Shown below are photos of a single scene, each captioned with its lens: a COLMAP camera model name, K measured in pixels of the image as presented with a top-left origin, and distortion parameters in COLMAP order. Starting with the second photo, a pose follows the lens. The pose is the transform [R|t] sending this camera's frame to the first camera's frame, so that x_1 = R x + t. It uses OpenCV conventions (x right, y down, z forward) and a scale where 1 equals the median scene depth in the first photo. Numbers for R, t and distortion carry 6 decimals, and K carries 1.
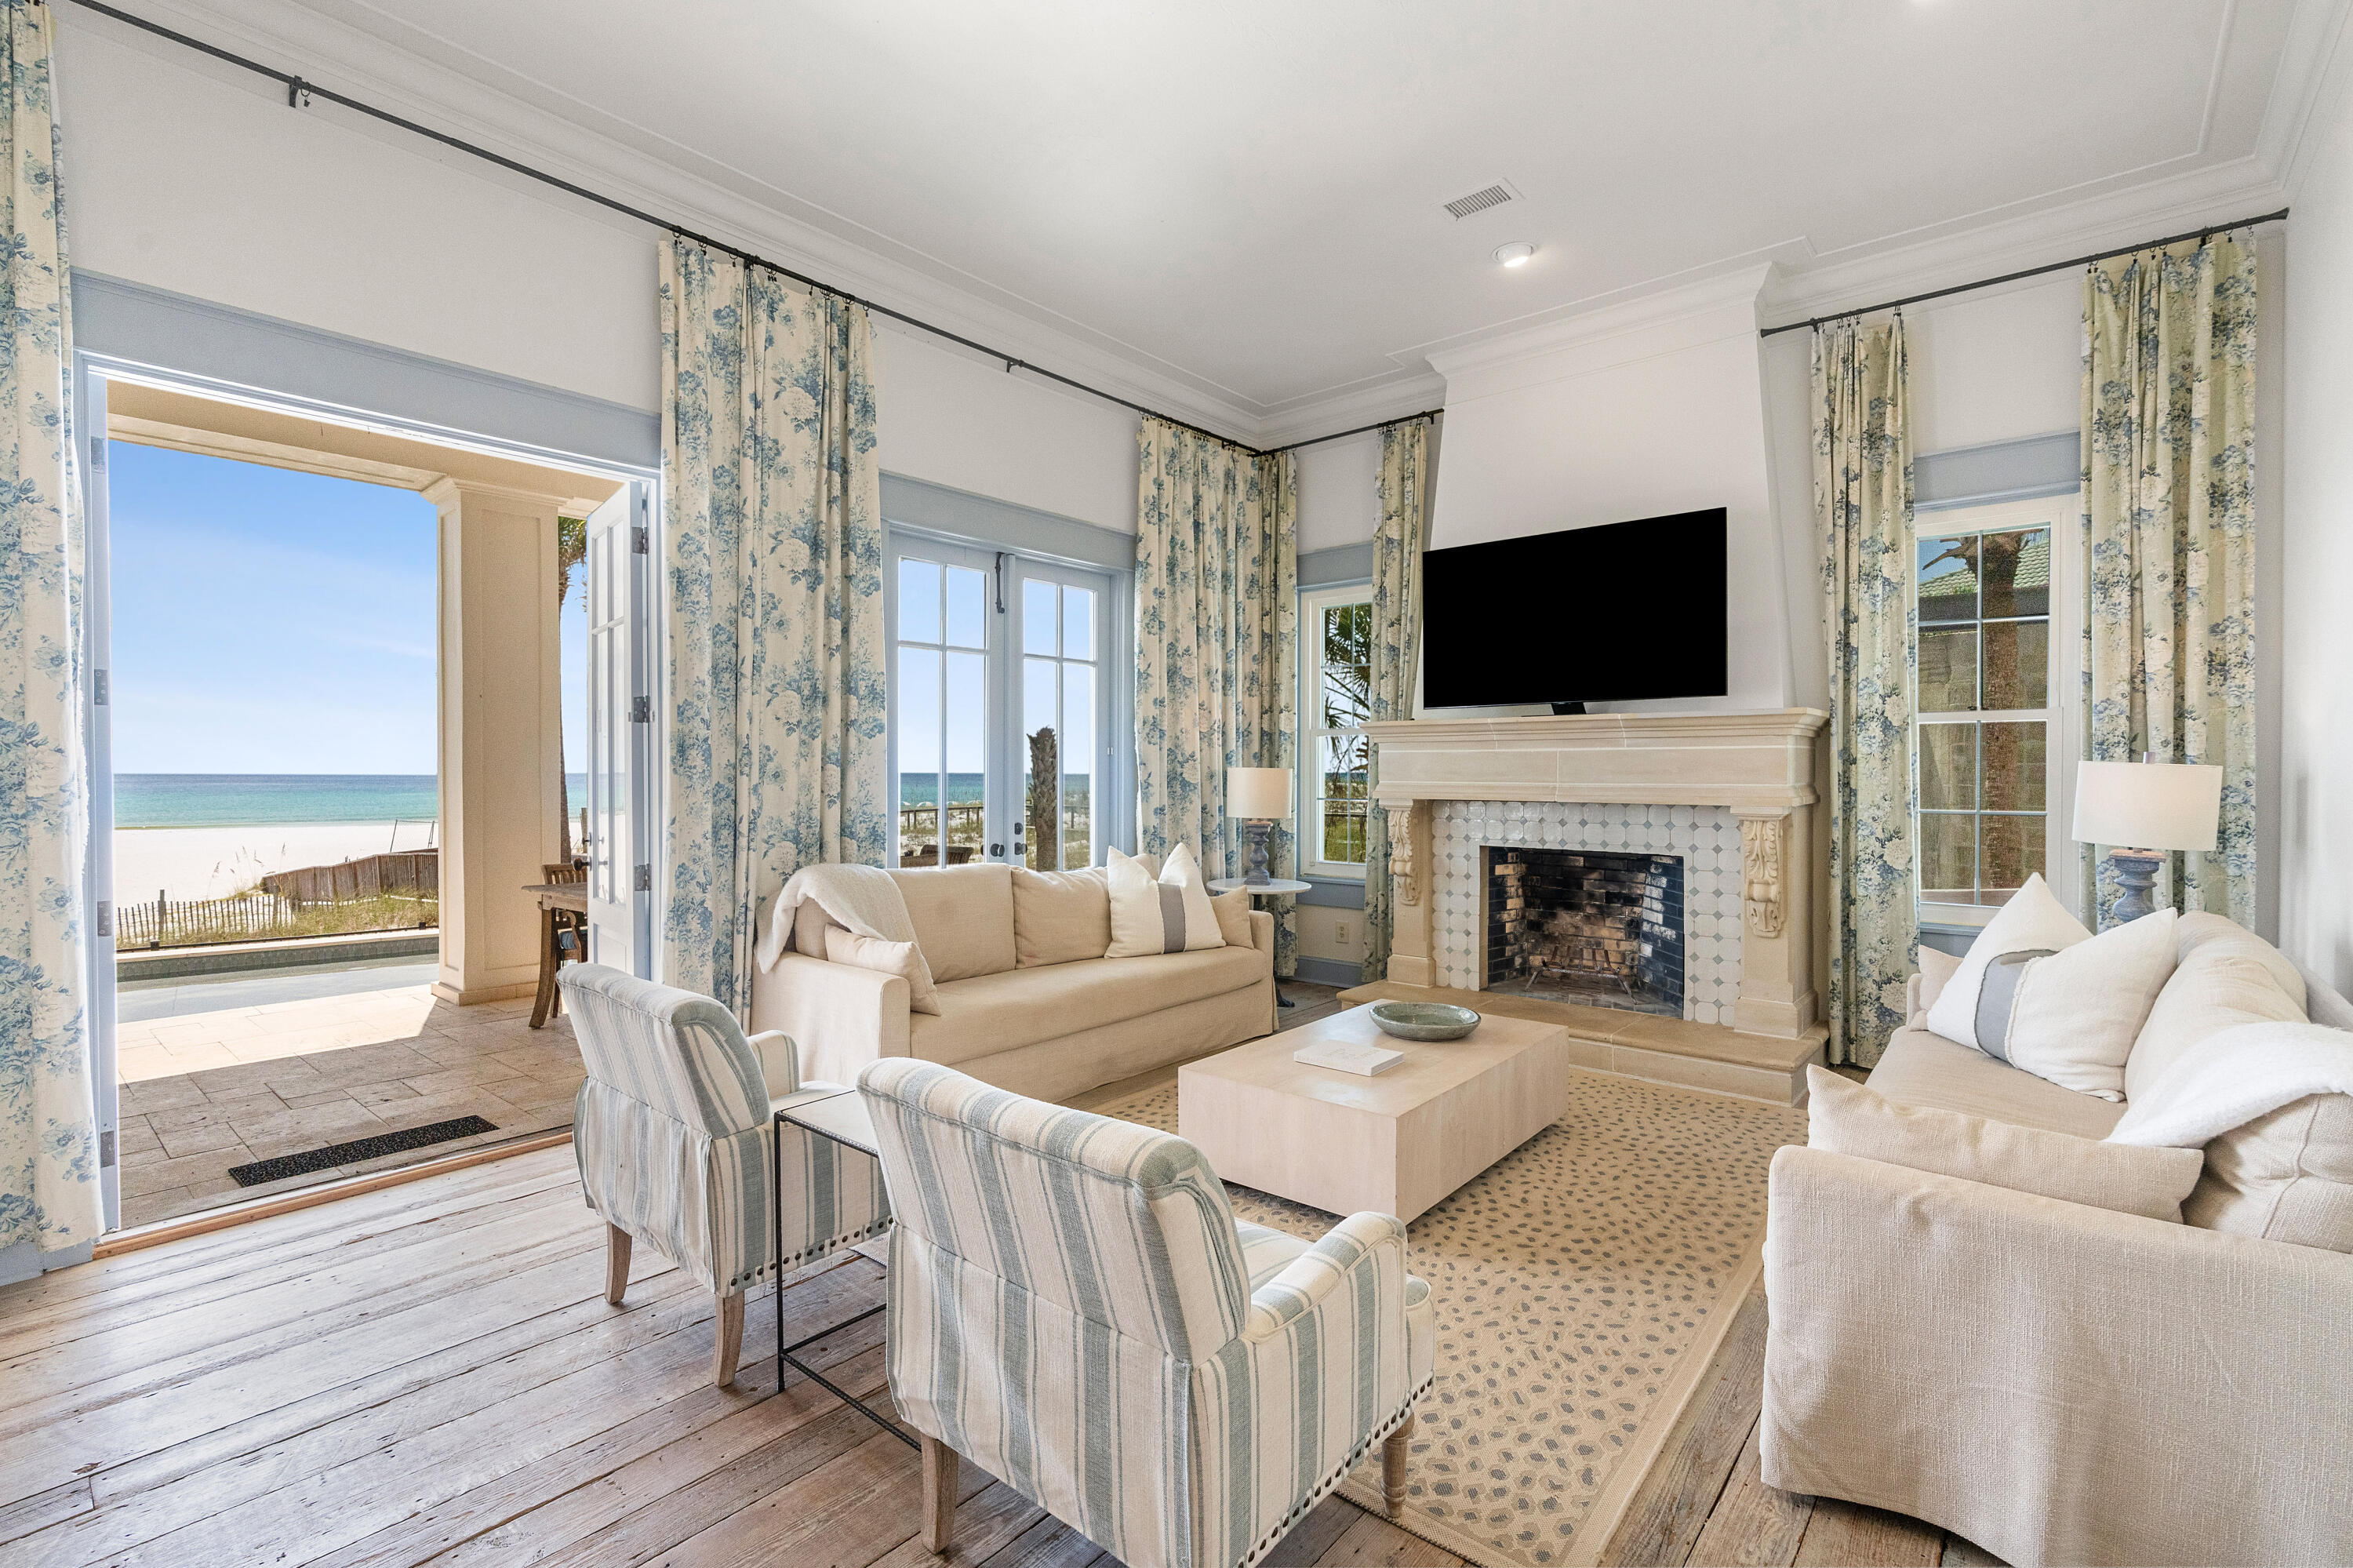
lens RADIAL K [[1059.5, 0, 1180.4], [0, 1059.5, 784.9], [0, 0, 1]] dist [-0.000550, 0.000689]
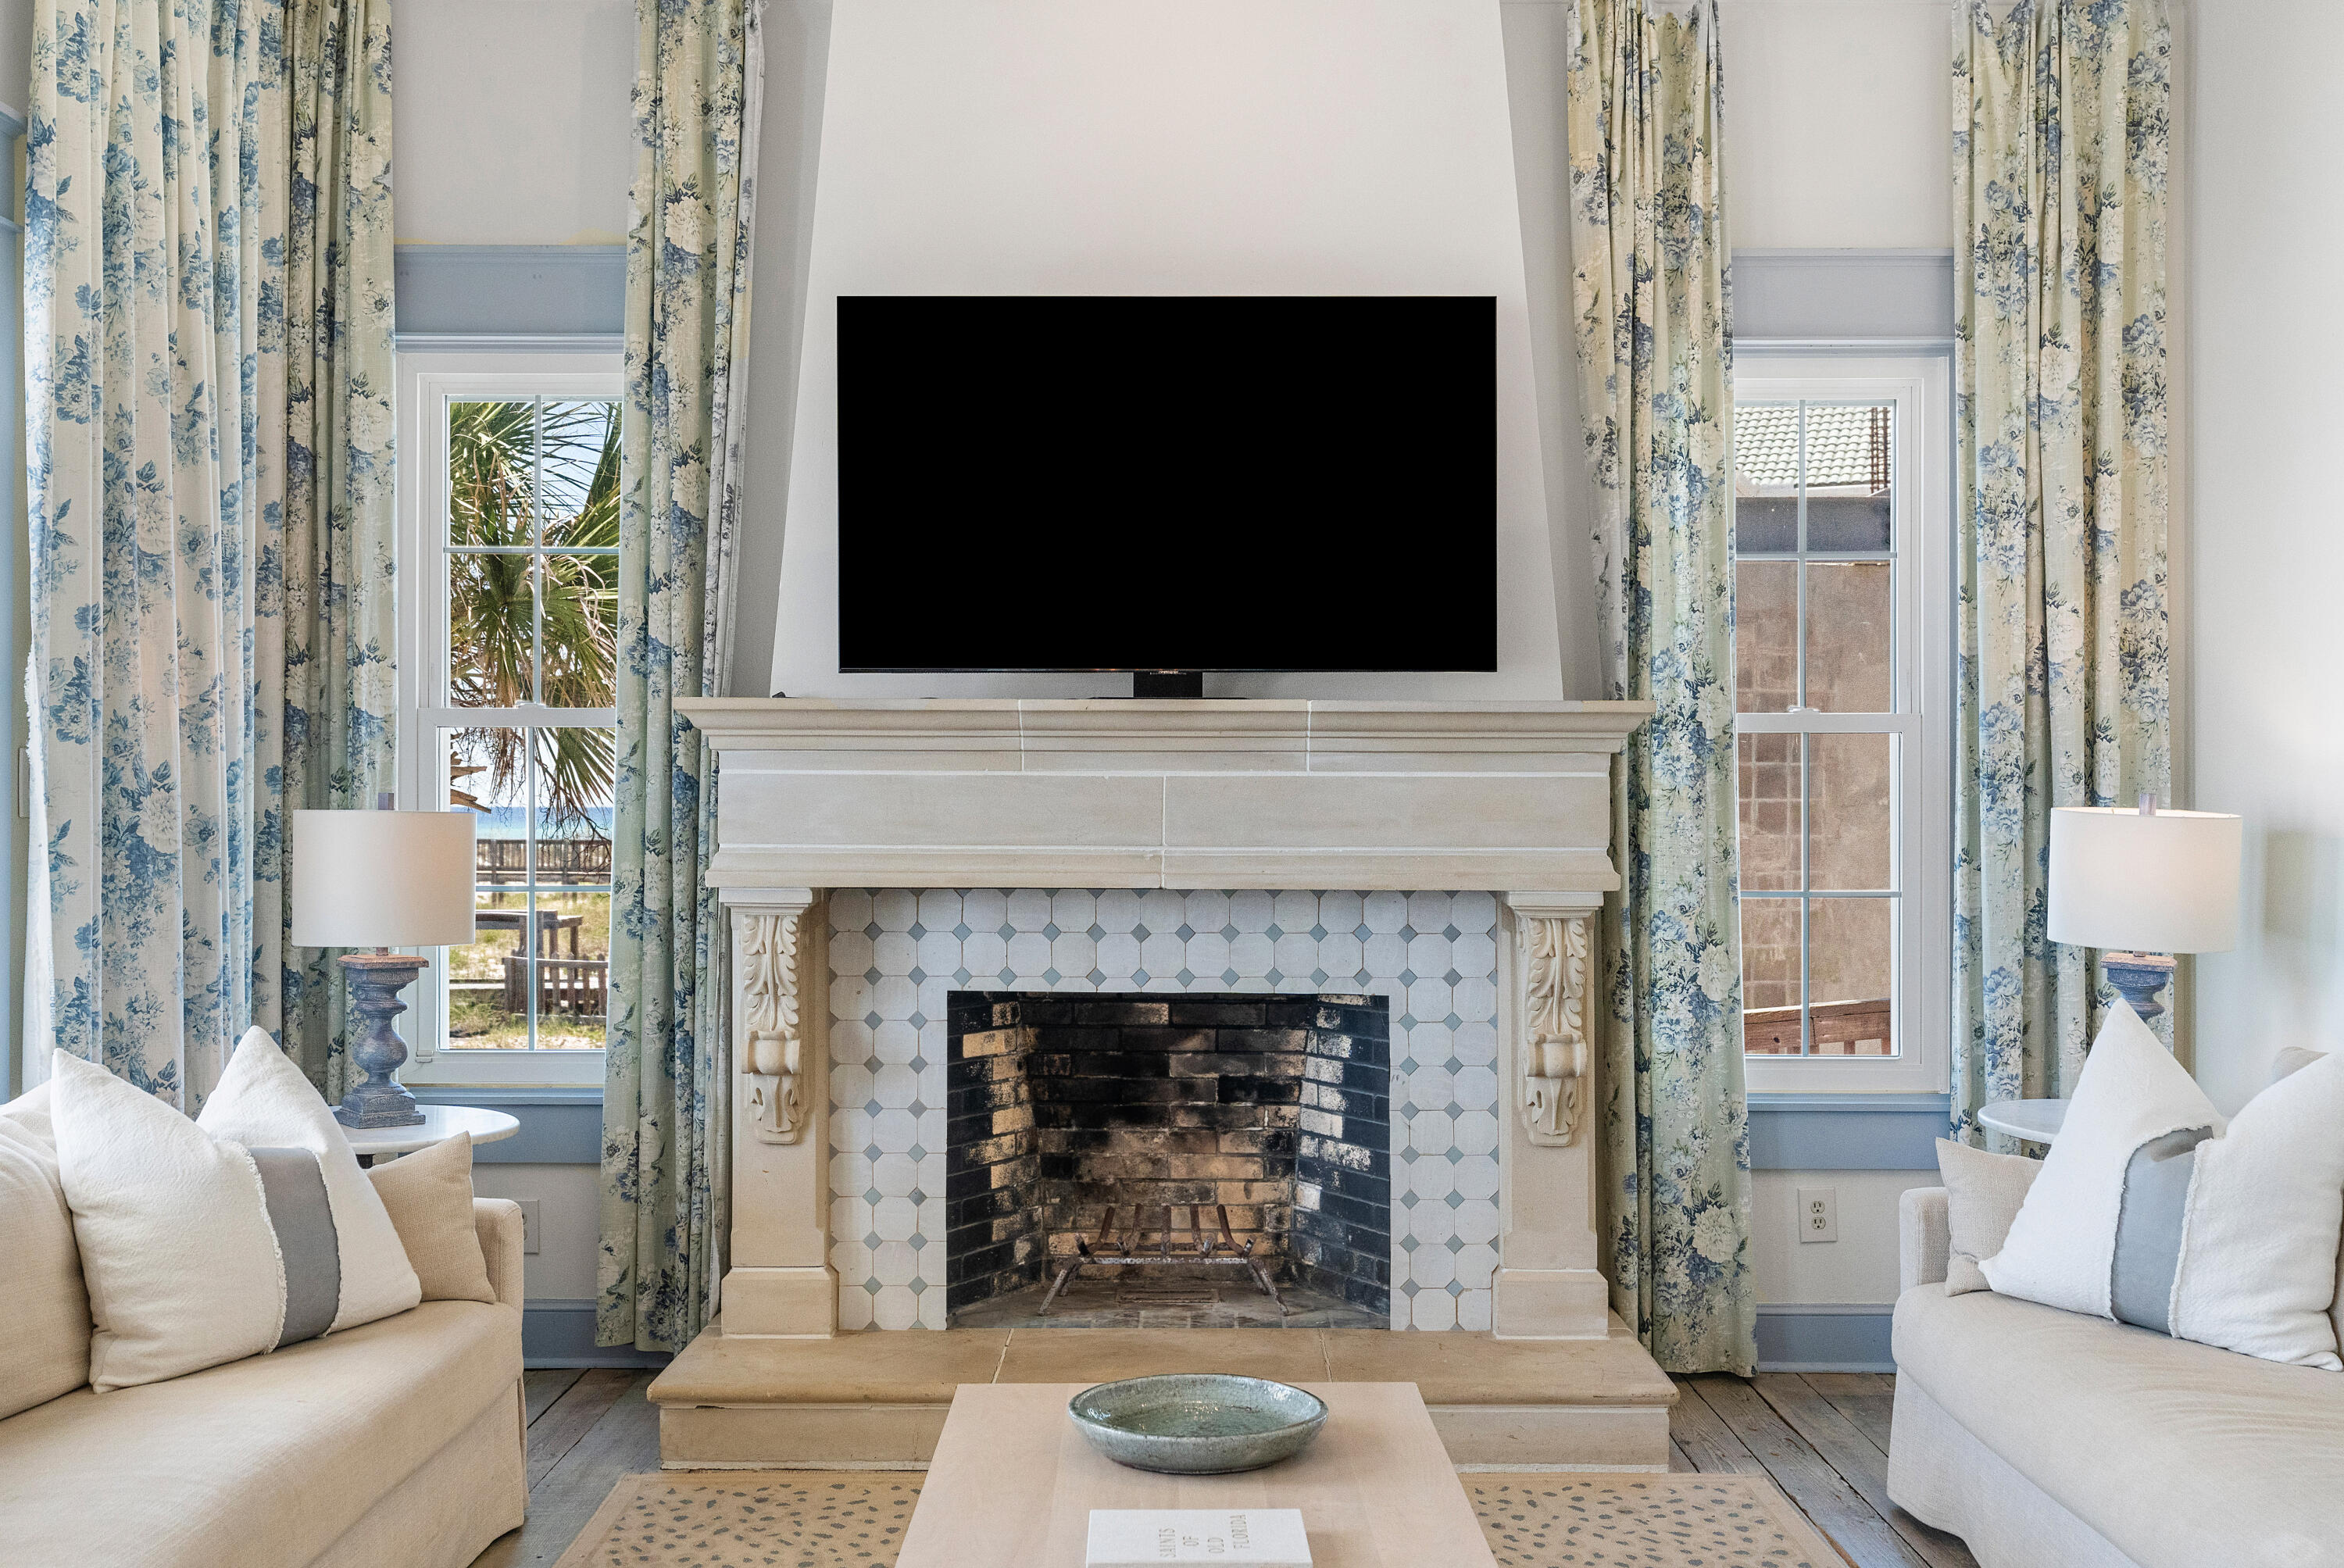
lens RADIAL K [[2370.3, 0, 1178.3], [0, 2370.3, 802.5], [0, 0, 1]] dist [0.017196, 0.002847]
pose [[0.764039, 0.003899, 0.645158, -0.315263], [0.005480, 0.999906, -0.012533, -0.008668], [-0.645147, 0.013111, 0.763946, 0.232096]]
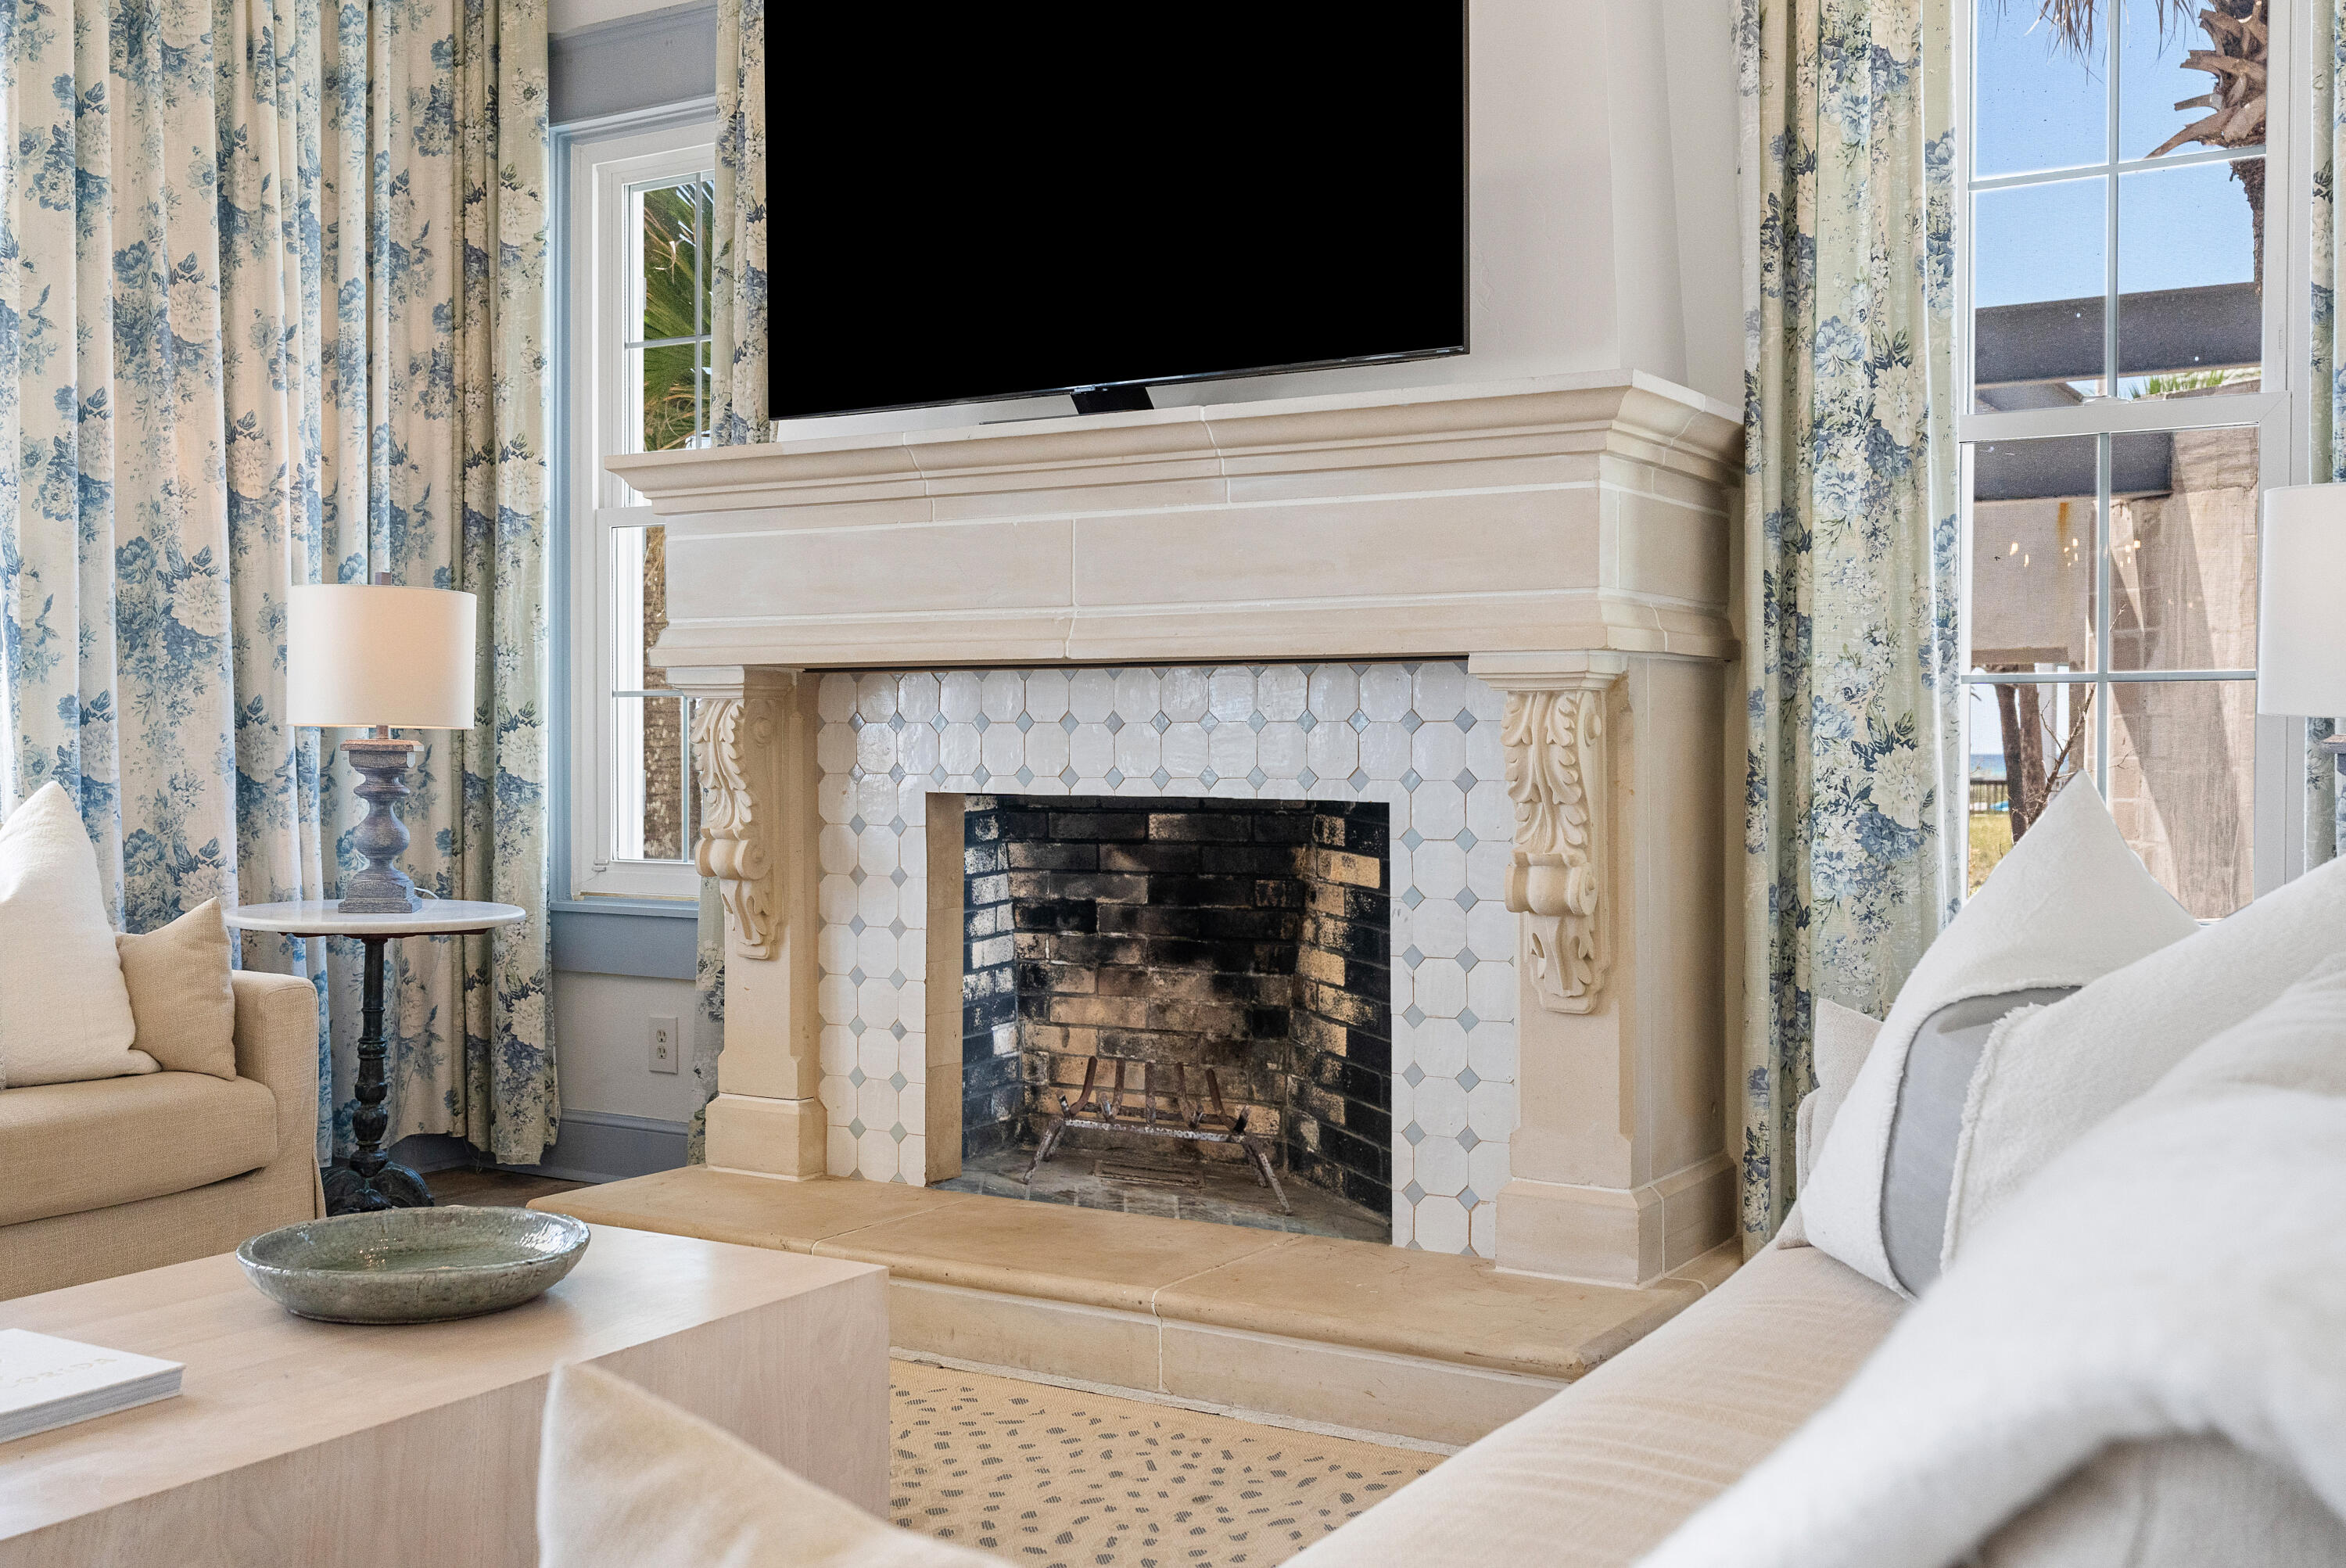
lens RADIAL K [[2329.7, 0, 1173.0], [0, 2329.7, 784.0], [0, 0, 1]] dist [0.018173, 0.005158]
pose [[0.988936, 0.002599, 0.148317, 0.288166], [-0.002759, 0.999996, 0.000875, 0.061975], [-0.148314, -0.001275, 0.988940, 0.213470]]
